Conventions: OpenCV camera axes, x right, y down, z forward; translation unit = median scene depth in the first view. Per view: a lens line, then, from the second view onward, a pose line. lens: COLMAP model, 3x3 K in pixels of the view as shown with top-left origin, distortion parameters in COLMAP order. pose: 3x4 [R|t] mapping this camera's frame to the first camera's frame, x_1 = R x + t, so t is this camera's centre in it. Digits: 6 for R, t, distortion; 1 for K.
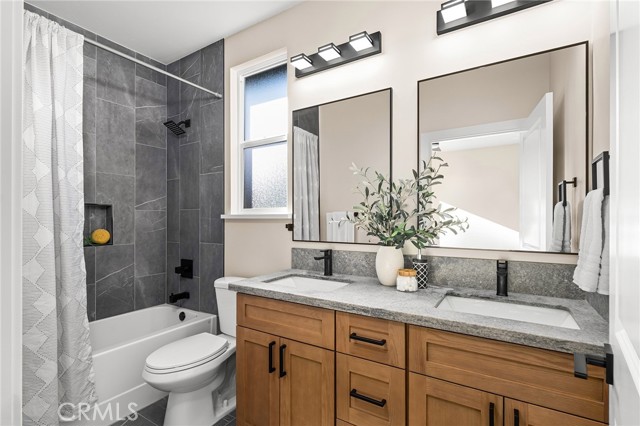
lens RADIAL K [[295.8, 0, 319.8], [0, 295.8, 217.8], [0, 0, 1]] dist [0.000409, -0.000214]
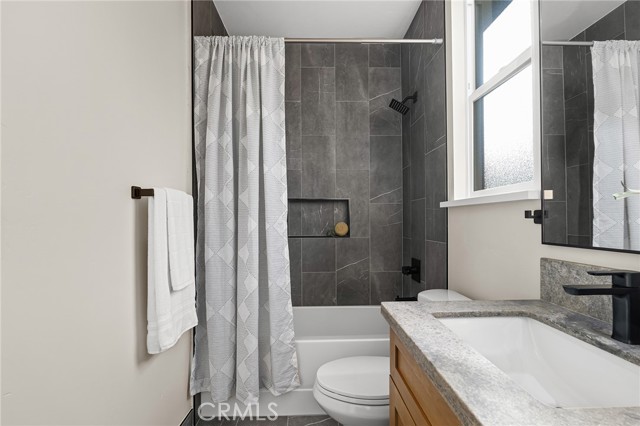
lens RADIAL K [[286.6, 0, 321.1], [0, 286.6, 217.5], [0, 0, 1]] dist [-0.000685, -0.000584]
pose [[0.560535, -0.011490, -0.828051, 0.080887], [0.012268, 0.999909, -0.005570, 0.025852], [0.828040, -0.007037, 0.560625, 0.343938]]
